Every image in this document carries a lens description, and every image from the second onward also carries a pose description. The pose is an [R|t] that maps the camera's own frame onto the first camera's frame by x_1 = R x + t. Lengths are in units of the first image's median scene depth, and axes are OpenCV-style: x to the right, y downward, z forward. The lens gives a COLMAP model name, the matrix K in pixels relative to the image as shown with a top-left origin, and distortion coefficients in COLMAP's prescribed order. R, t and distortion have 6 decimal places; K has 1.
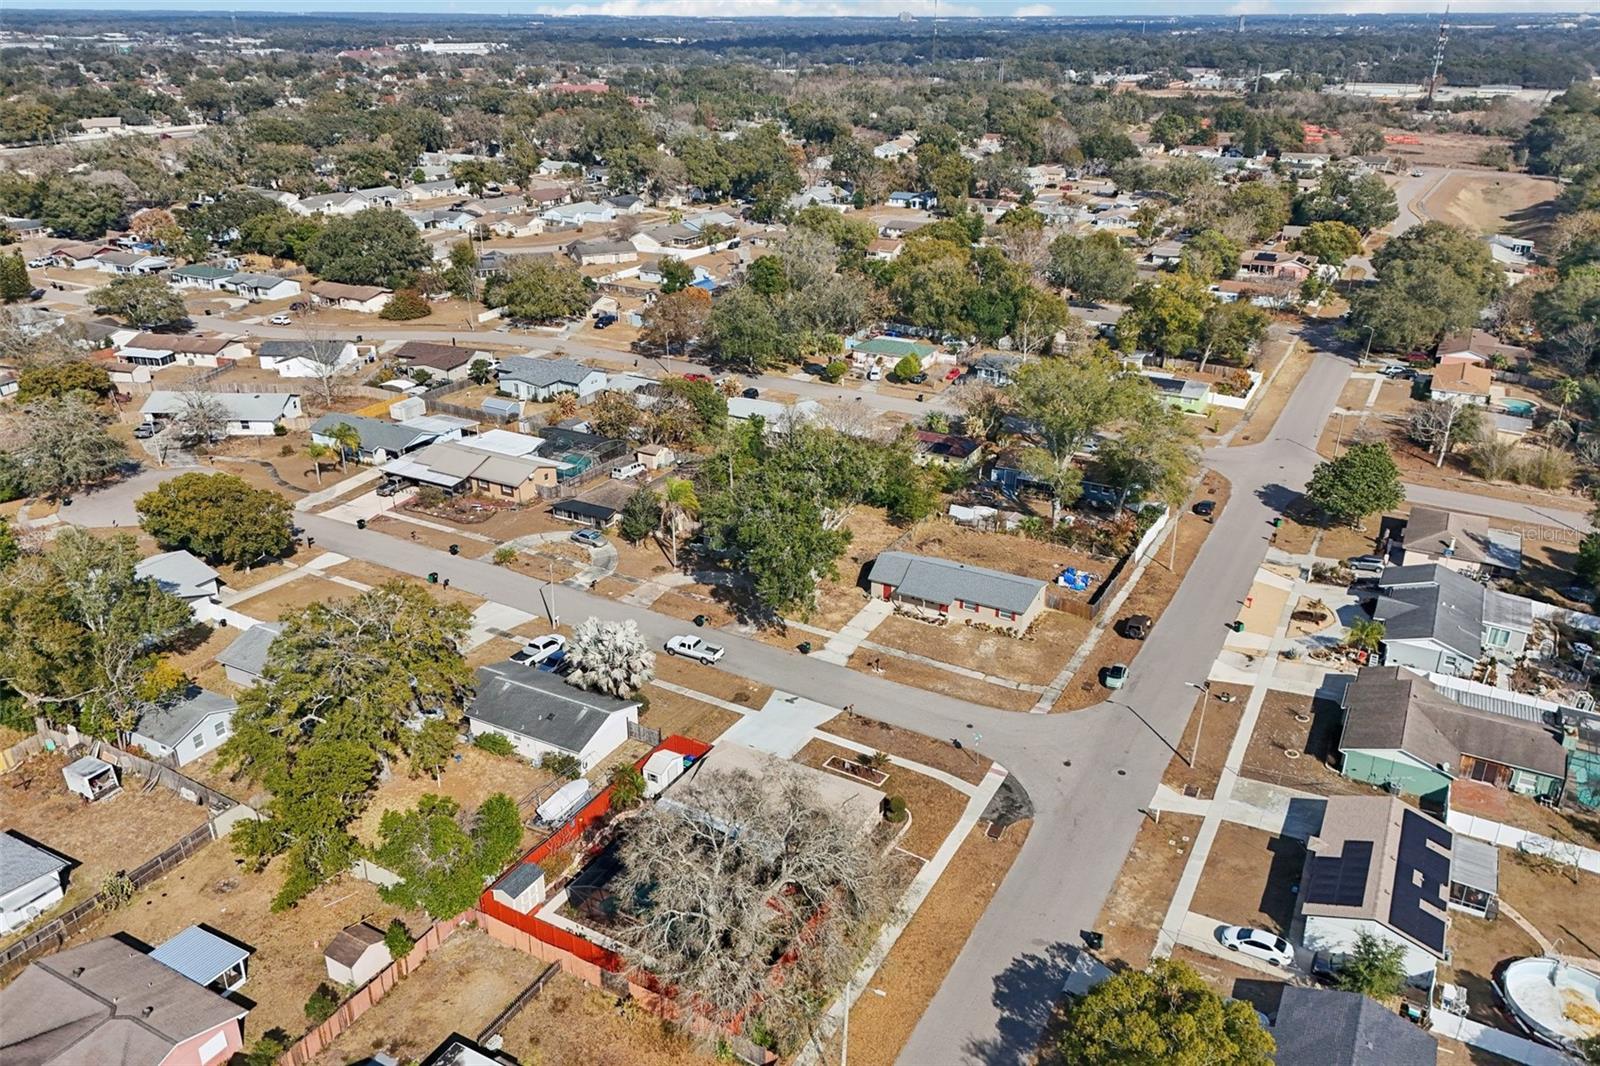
lens RADIAL K [[1176.0, 0, 796.3], [0, 1176.0, 541.4], [0, 0, 1]] dist [0.067477, -0.042955]
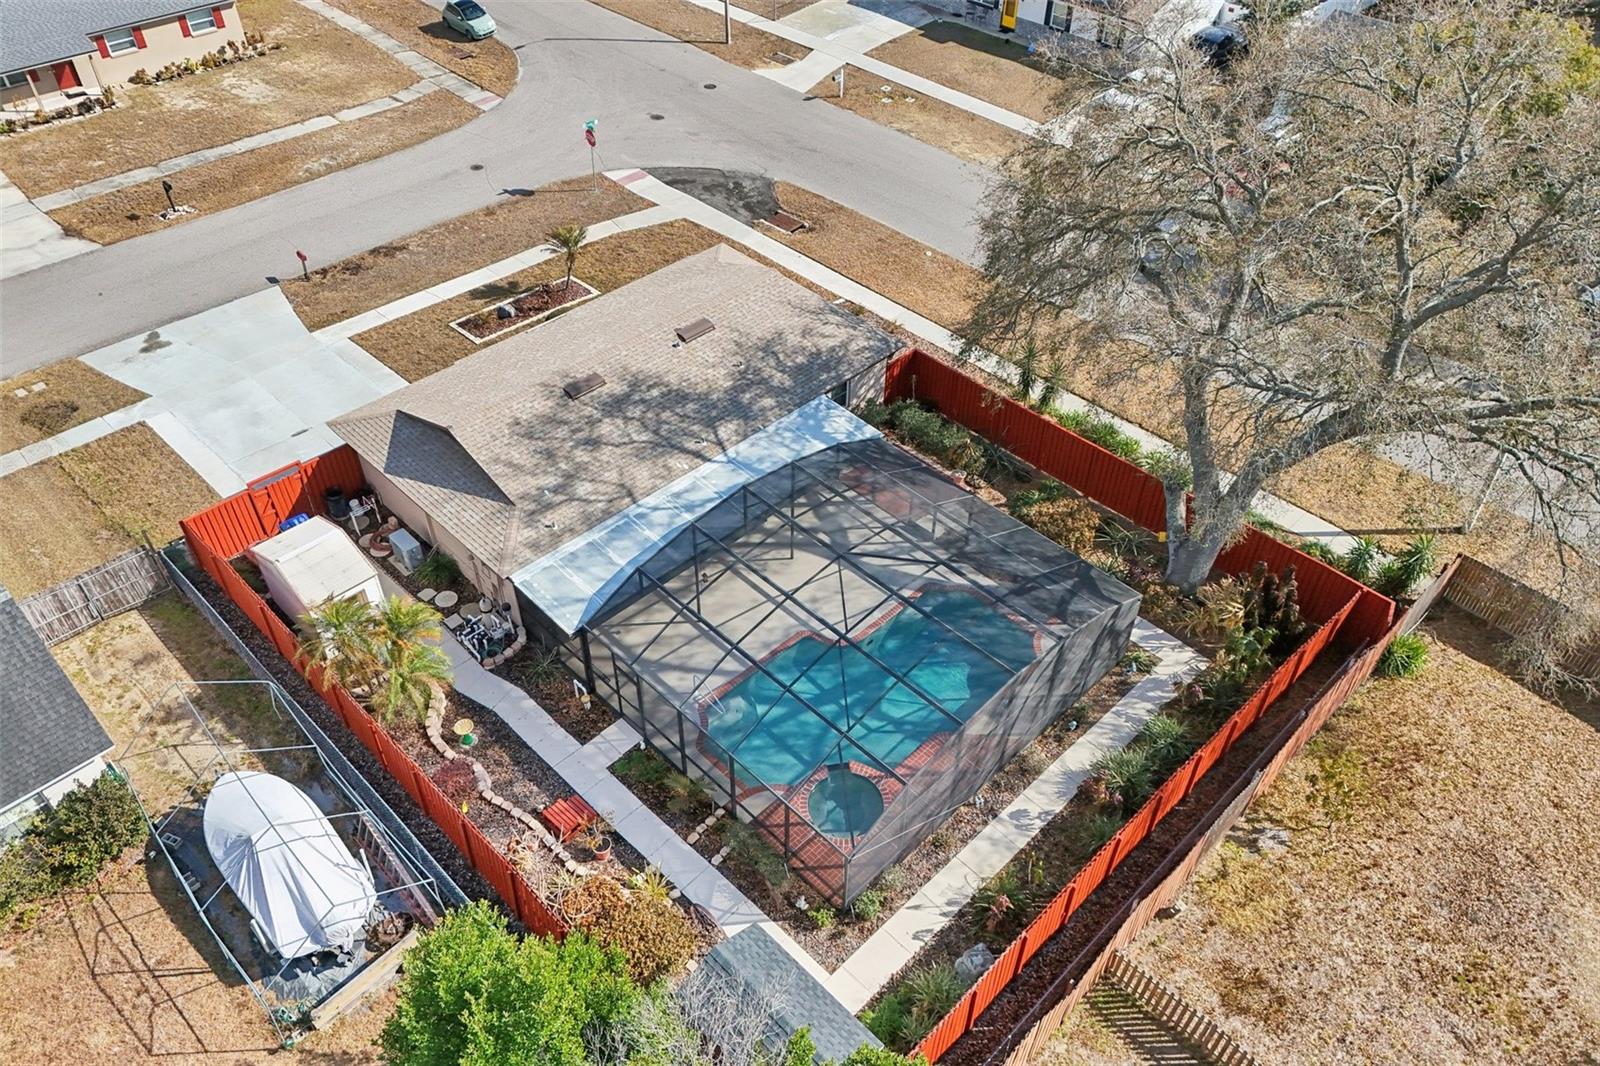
lens RADIAL K [[1176.0, 0, 799.4], [0, 1176.0, 535.1], [0, 0, 1]] dist [0.067477, -0.042955]
pose [[0.273825, -0.649937, 0.708944, -0.287492], [0.381583, 0.750035, 0.540224, 0.057991], [-0.882844, 0.122594, 0.453384, 0.716337]]
